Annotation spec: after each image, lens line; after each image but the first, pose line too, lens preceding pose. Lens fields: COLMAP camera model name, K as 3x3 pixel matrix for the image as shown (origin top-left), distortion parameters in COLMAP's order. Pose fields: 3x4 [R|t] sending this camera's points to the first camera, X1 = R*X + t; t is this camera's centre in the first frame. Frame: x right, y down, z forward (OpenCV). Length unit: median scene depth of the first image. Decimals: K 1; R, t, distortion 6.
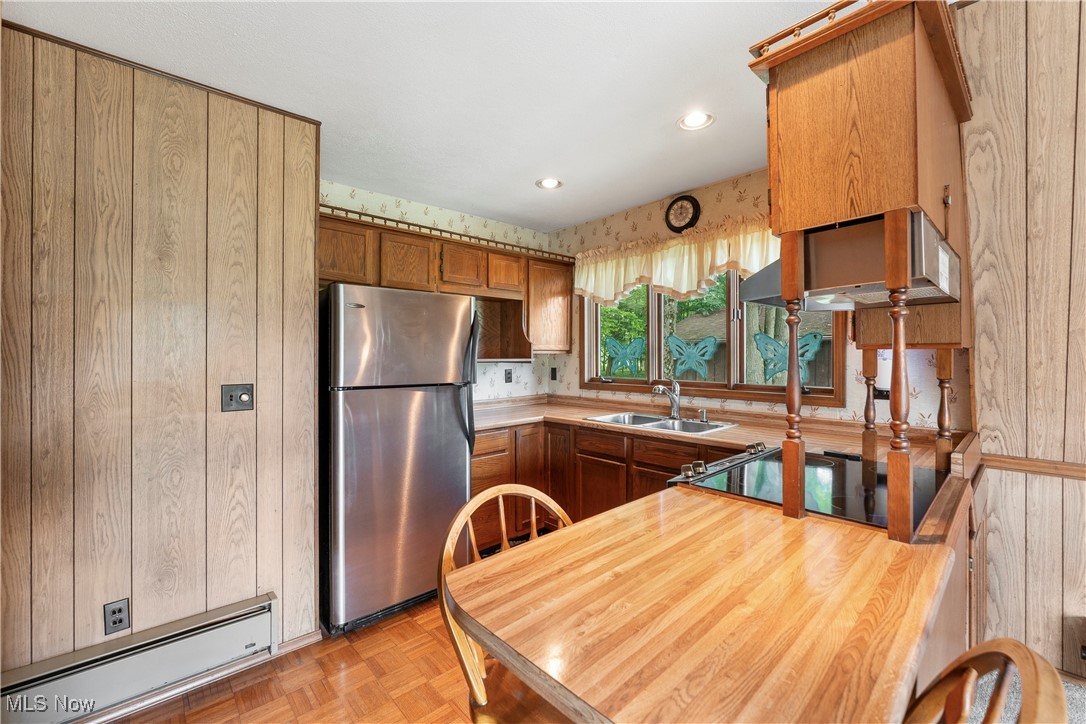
lens RADIAL K [[436.9, 0, 536.7], [0, 436.9, 361.3], [0, 0, 1]] dist [-0.002683, -0.000200]
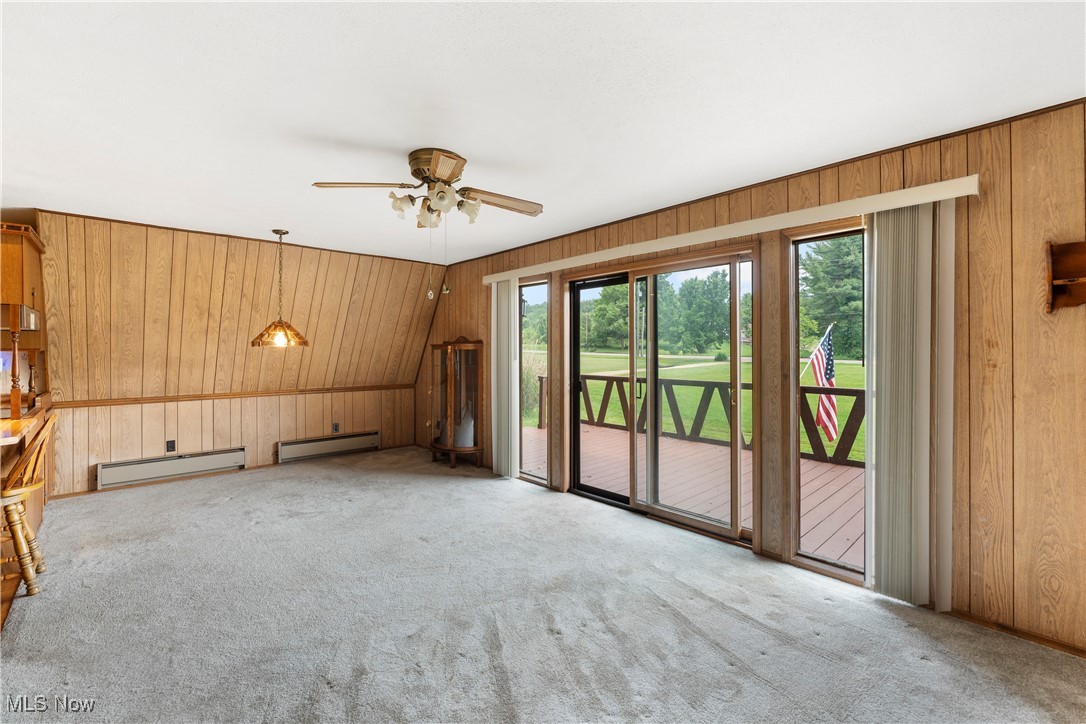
lens RADIAL K [[458.4, 0, 542.0], [0, 458.4, 348.2], [0, 0, 1]] dist [-0.002021, -0.000323]
pose [[-0.026422, 0.003467, 0.999645, -1.549969], [0.003591, 0.999988, -0.003373, -0.030571], [-0.999644, 0.003501, -0.026434, -1.628794]]
